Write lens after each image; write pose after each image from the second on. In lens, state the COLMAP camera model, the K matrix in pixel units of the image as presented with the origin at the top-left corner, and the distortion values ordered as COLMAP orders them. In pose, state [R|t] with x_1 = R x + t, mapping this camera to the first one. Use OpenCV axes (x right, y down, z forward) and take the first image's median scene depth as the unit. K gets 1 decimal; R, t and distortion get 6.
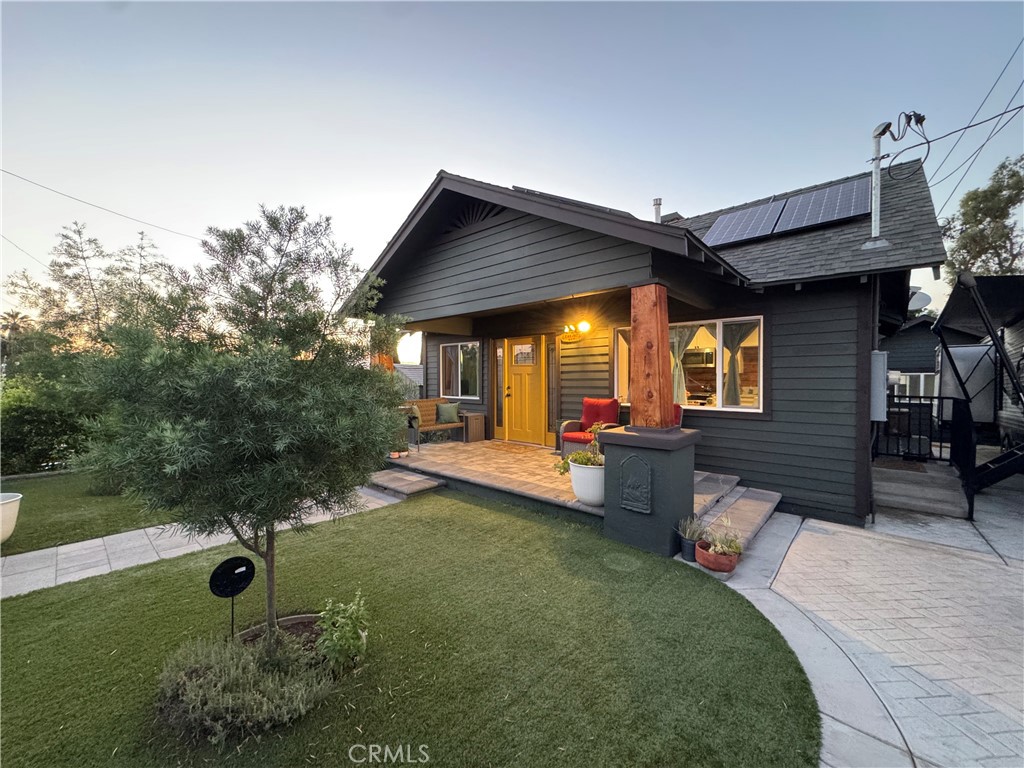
lens RADIAL K [[407.3, 0, 512.0], [0, 407.3, 384.0], [0, 0, 1]] dist [-0.002603, 0.000087]
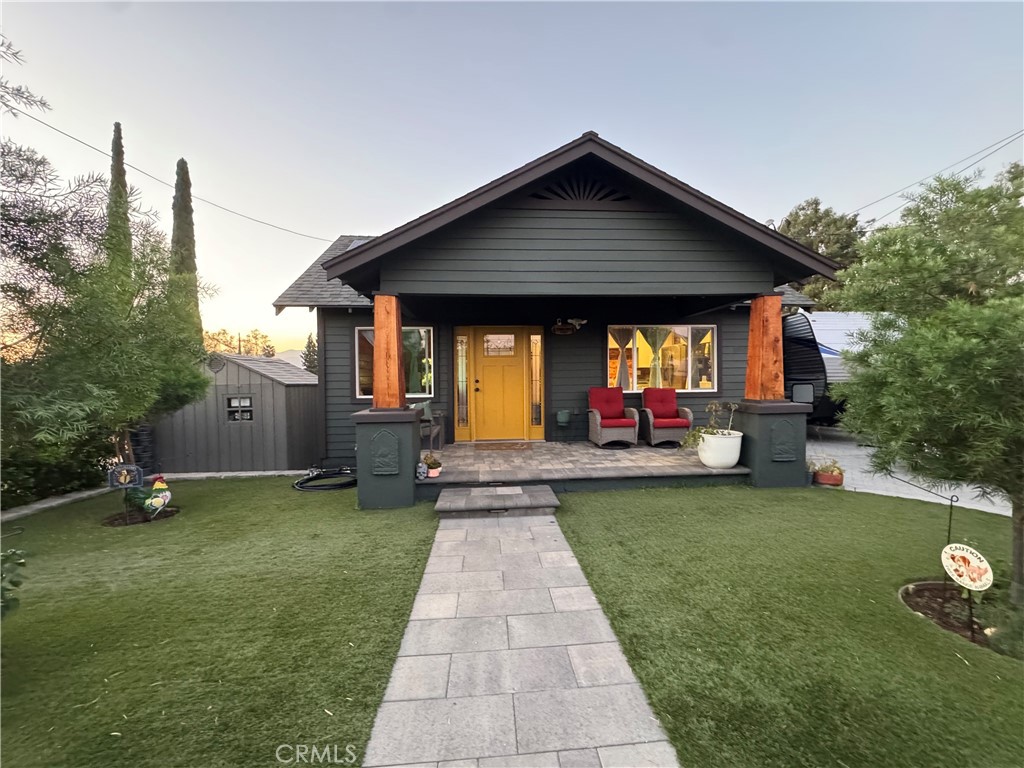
lens RADIAL K [[407.3, 0, 512.0], [0, 407.3, 384.0], [0, 0, 1]] dist [-0.002603, 0.000087]
pose [[0.695386, -0.018954, 0.718386, -1.091388], [0.023969, 0.999708, 0.003174, 0.024344], [-0.718236, 0.015011, 0.695637, 0.591881]]
